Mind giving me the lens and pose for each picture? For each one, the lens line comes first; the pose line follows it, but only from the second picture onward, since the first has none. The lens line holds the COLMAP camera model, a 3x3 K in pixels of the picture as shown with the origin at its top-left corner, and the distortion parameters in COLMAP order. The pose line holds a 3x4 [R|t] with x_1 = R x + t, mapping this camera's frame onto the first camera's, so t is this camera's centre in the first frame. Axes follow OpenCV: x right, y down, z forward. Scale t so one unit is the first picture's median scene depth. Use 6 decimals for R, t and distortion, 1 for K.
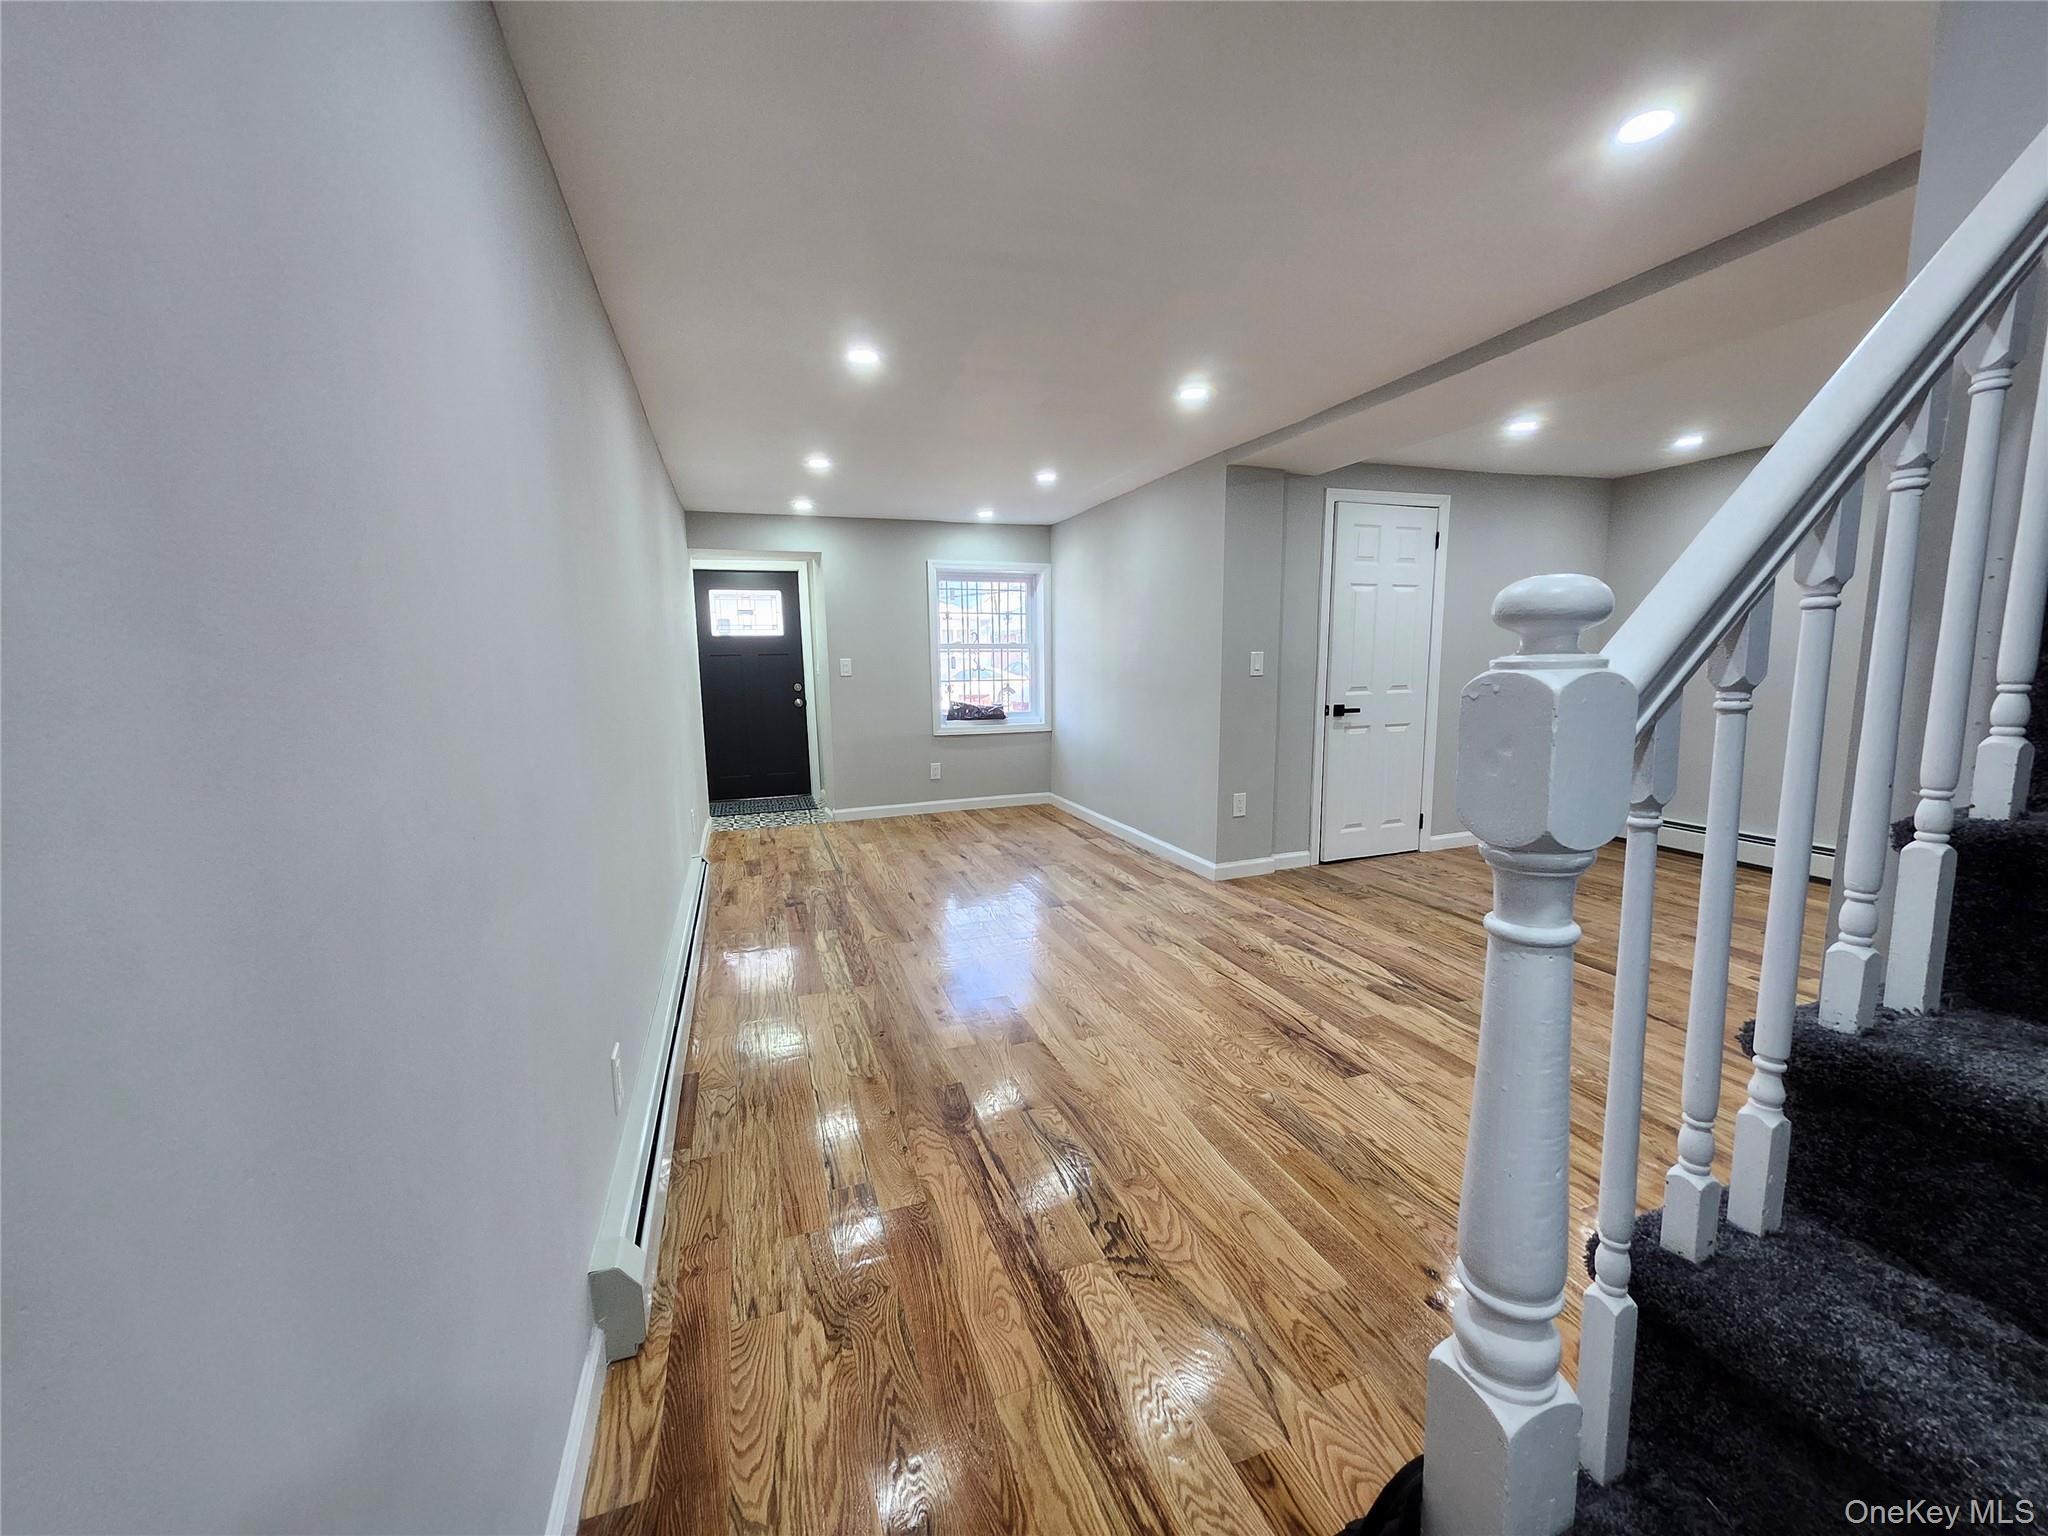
lens RADIAL K [[788.4, 0, 1051.7], [0, 788.4, 791.5], [0, 0, 1]] dist [0.001989, -0.001036]
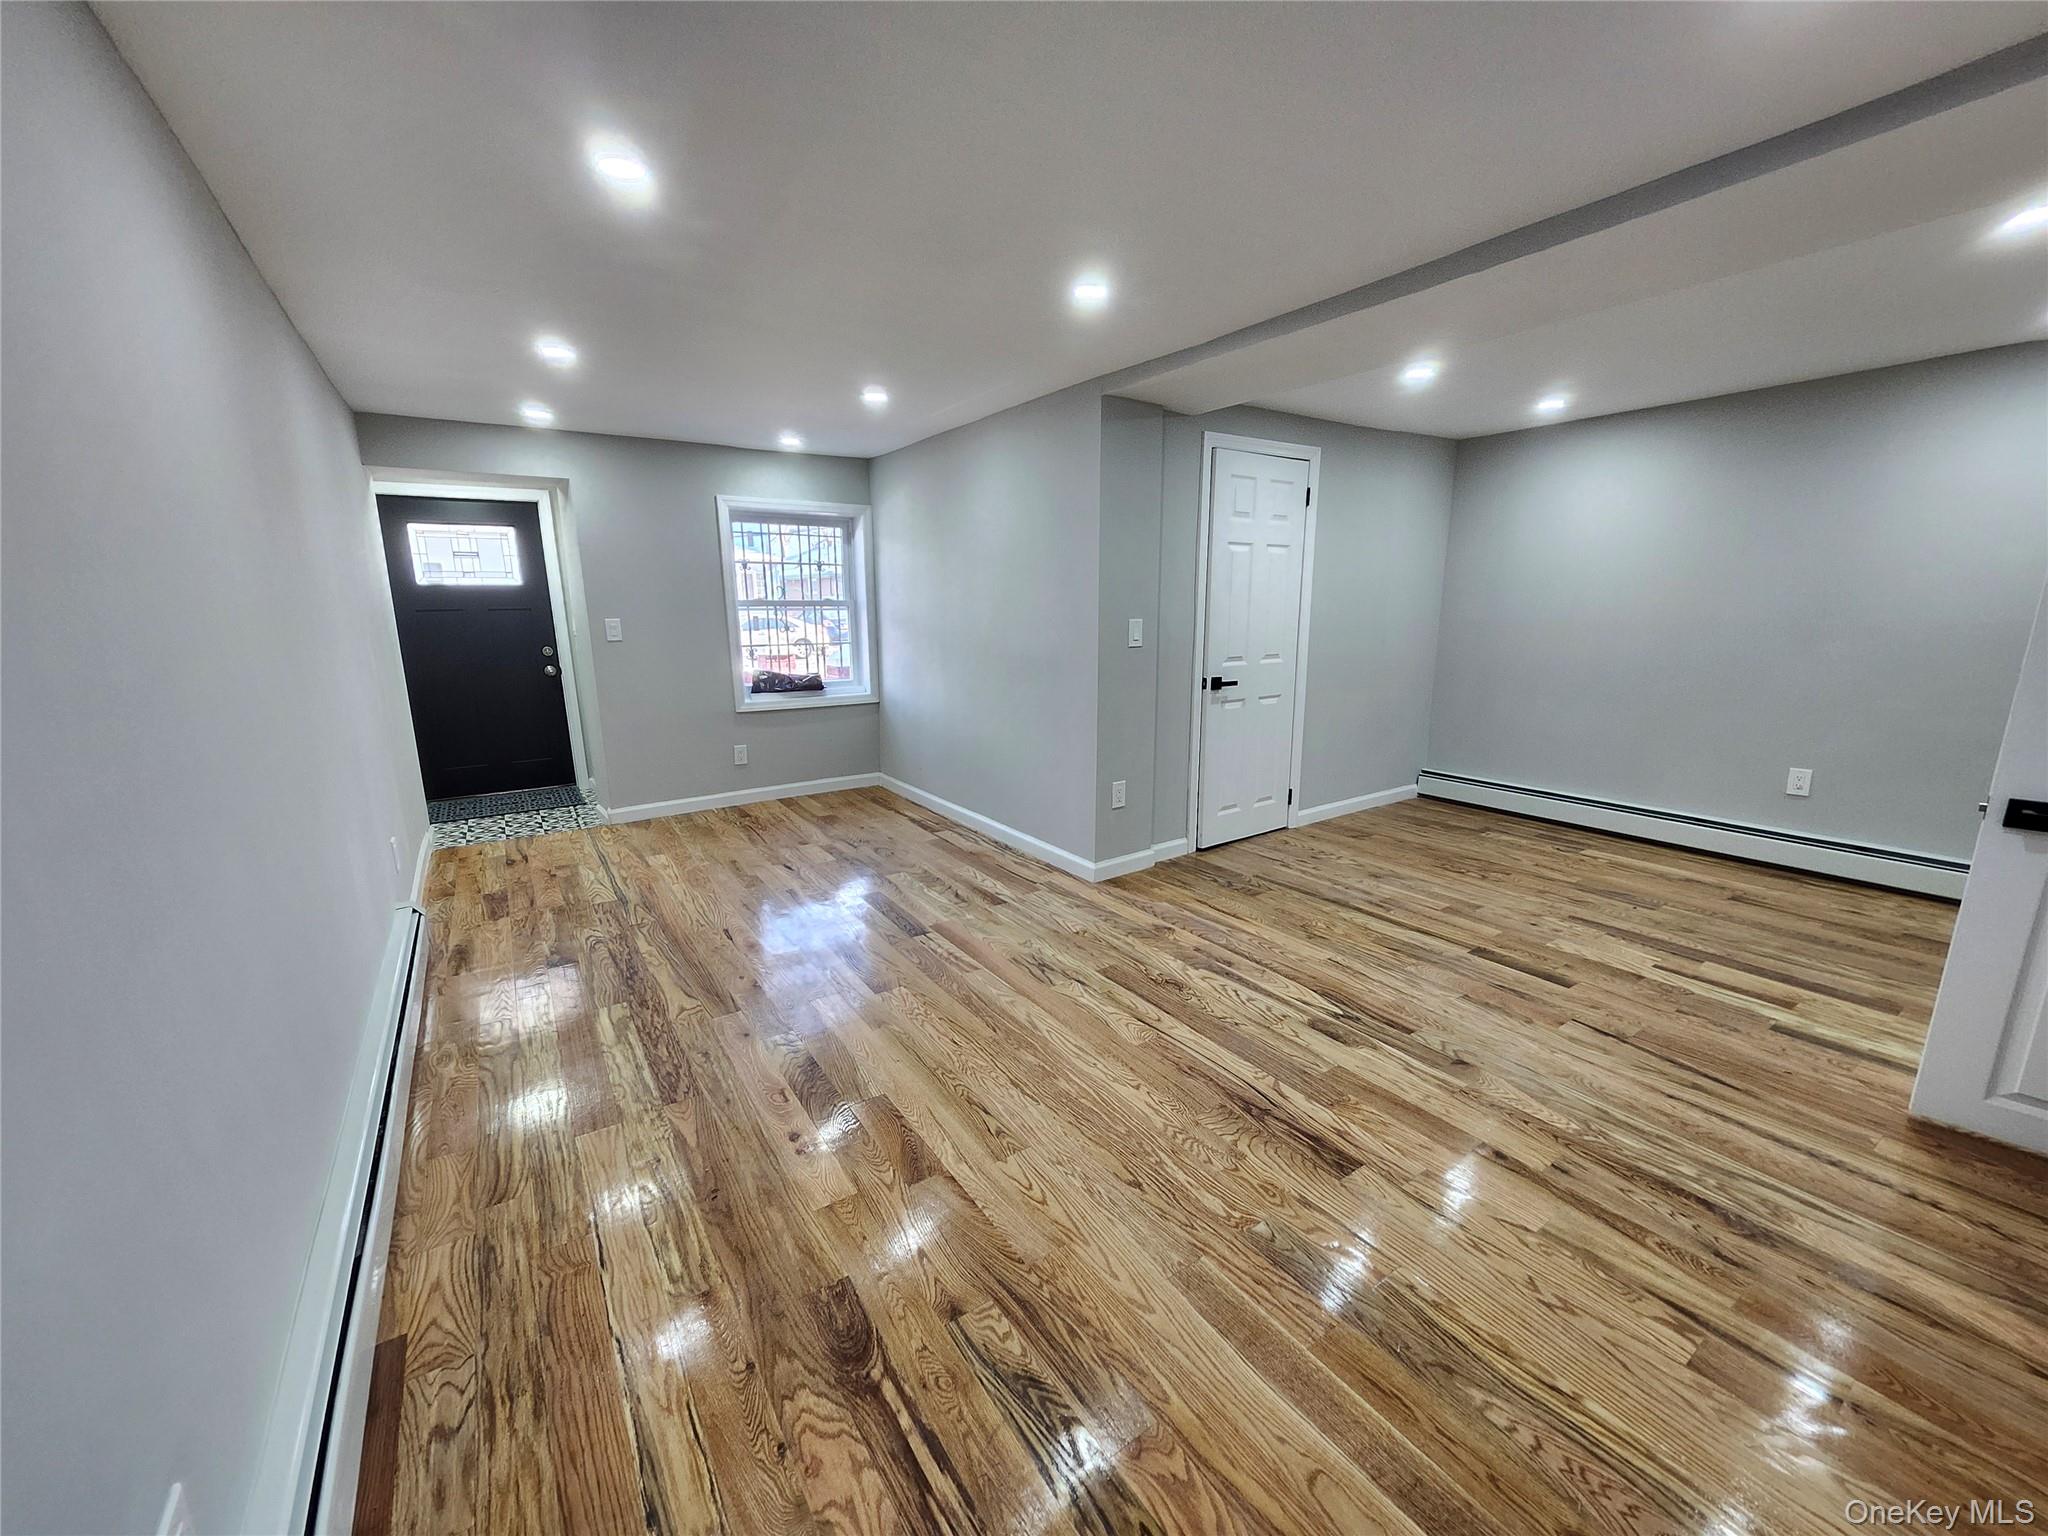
lens RADIAL K [[788.4, 0, 1045.4], [0, 788.4, 783.8], [0, 0, 1]] dist [0.001989, -0.001036]
pose [[0.970369, -0.045883, 0.237231, -0.055777], [0.032259, 0.997617, 0.060997, -0.058333], [-0.239464, -0.051536, 0.969537, 0.190298]]
